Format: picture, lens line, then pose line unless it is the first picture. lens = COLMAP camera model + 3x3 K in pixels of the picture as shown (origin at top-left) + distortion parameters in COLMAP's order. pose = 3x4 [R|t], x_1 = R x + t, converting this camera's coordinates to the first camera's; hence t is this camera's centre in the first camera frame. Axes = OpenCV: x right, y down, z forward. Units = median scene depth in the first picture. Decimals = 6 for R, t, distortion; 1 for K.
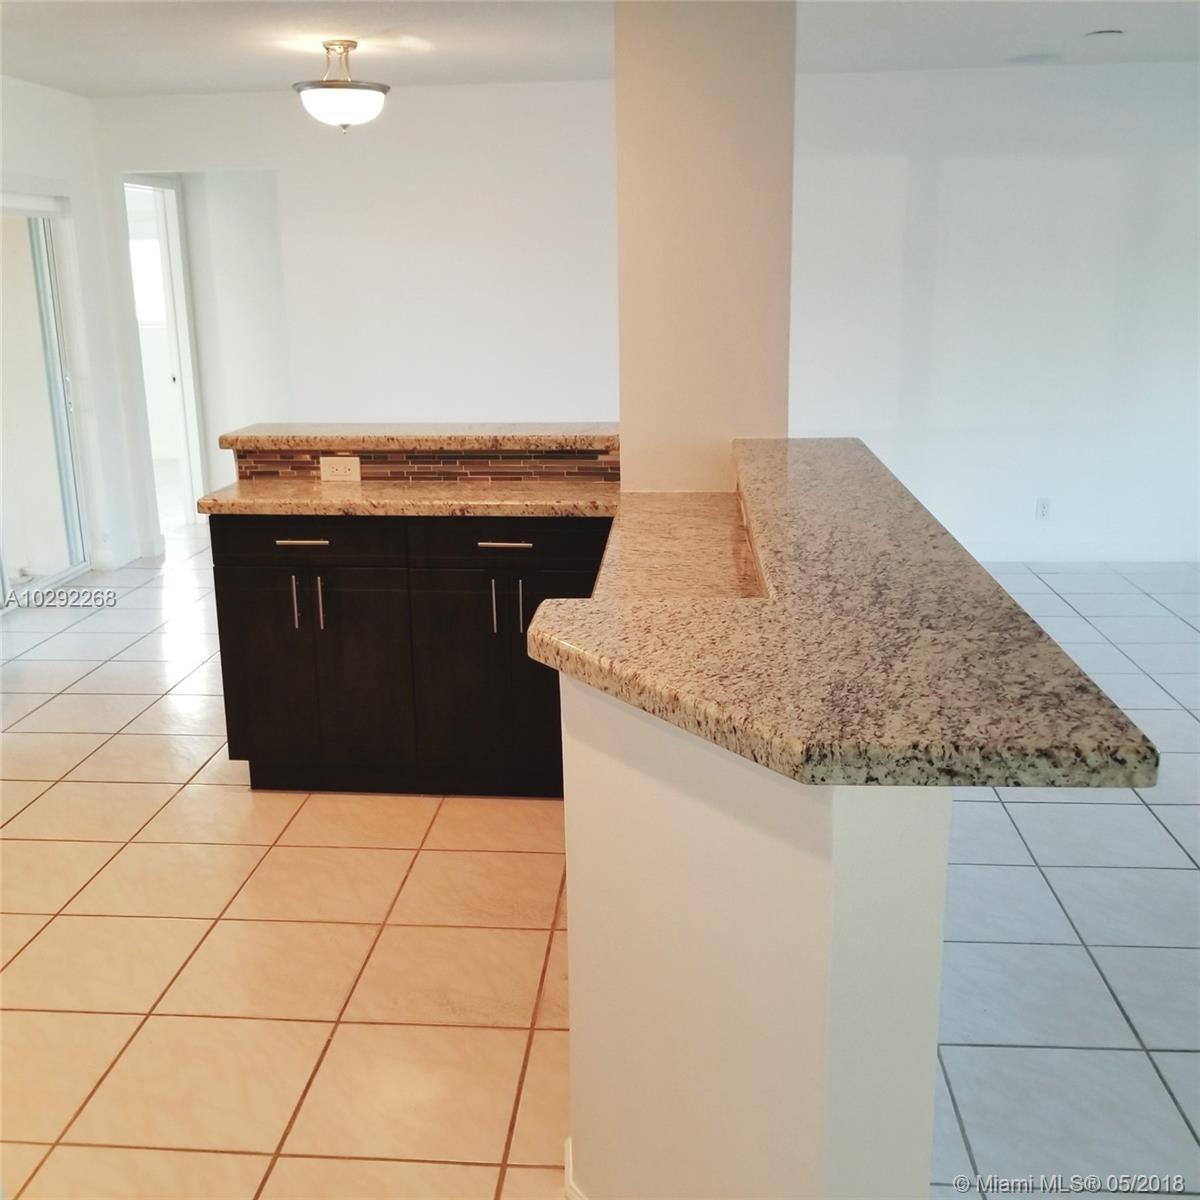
lens RADIAL K [[1262.1, 0, 577.7], [0, 1262.1, 577.0], [0, 0, 1]] dist [-0.003556, -0.015632]
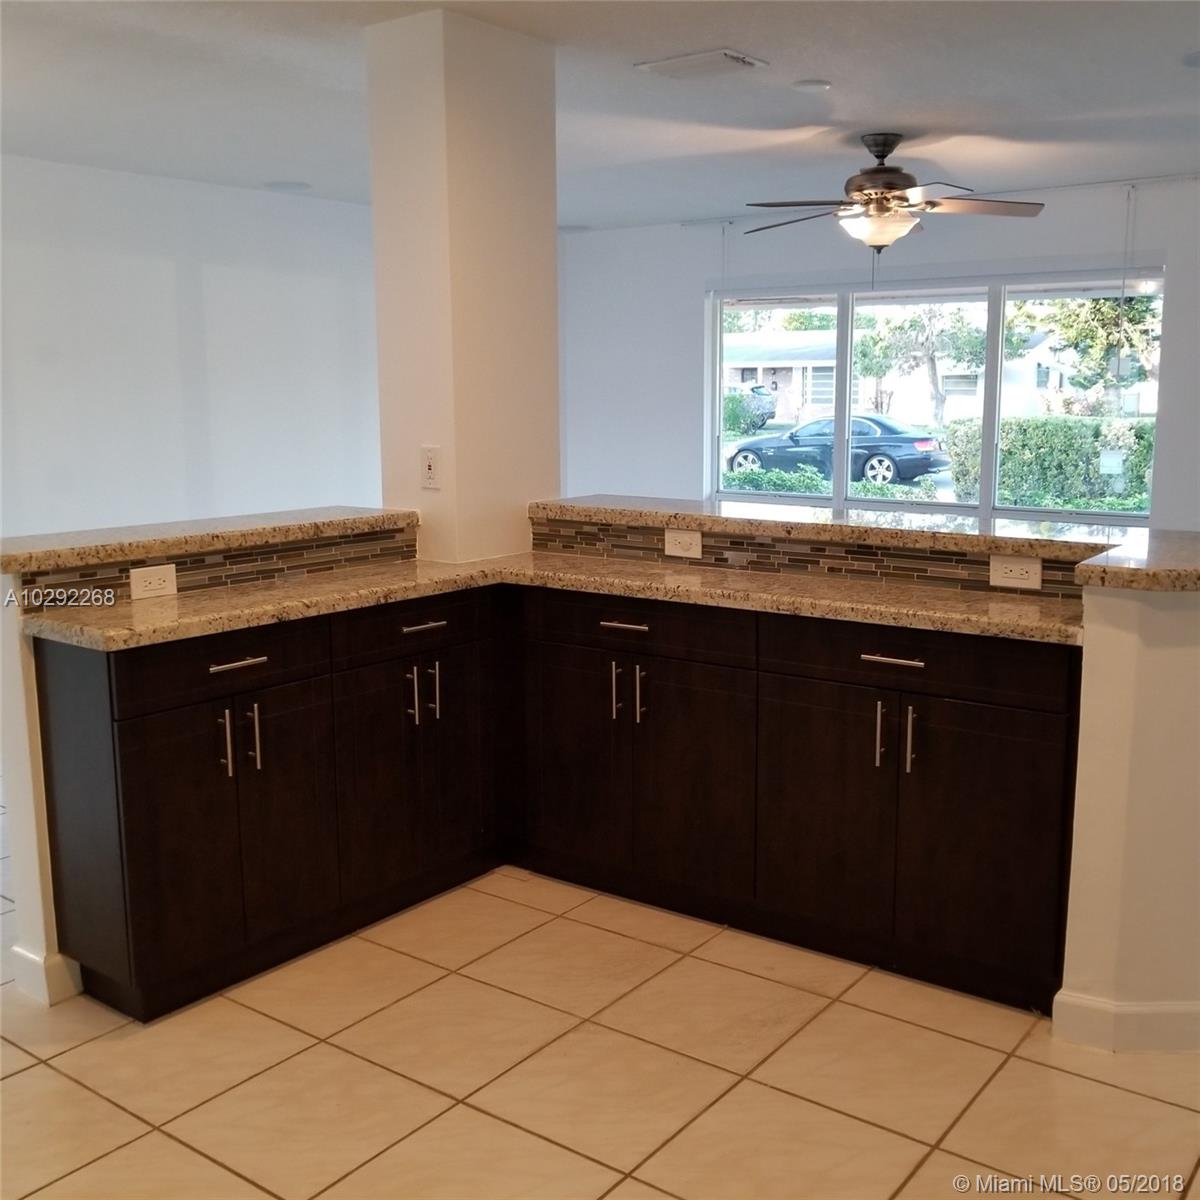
lens RADIAL K [[1260.0, 0, 600.5], [0, 1260.0, 578.8], [0, 0, 1]] dist [-0.004953, -0.027379]
pose [[0.526893, -0.112684, 0.842429, -1.762340], [0.197944, 0.980186, 0.007307, -0.094873], [-0.826560, 0.162904, 0.538758, 0.865700]]
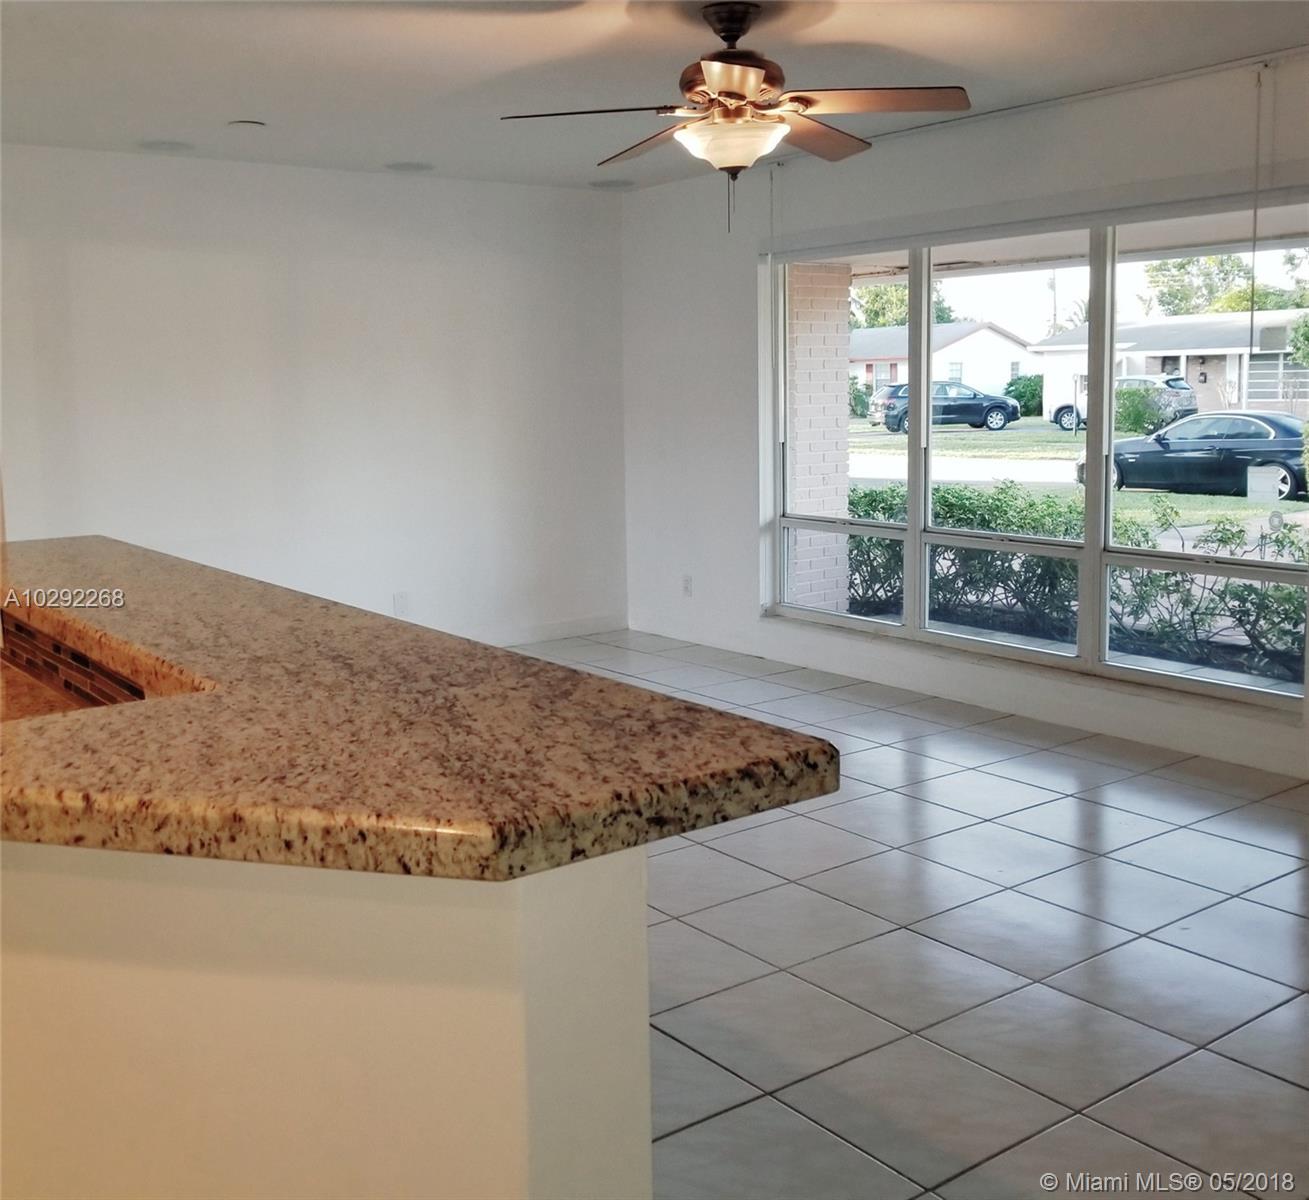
lens RADIAL K [[1376.4, 0, 629.3], [0, 1376.4, 507.1], [0, 0, 1]] dist [-0.008693, -0.016783]
pose [[0.752851, -0.050519, 0.656249, -0.225604], [0.158786, 0.981541, -0.106600, 0.043827], [-0.638750, 0.184457, 0.746977, 0.286981]]
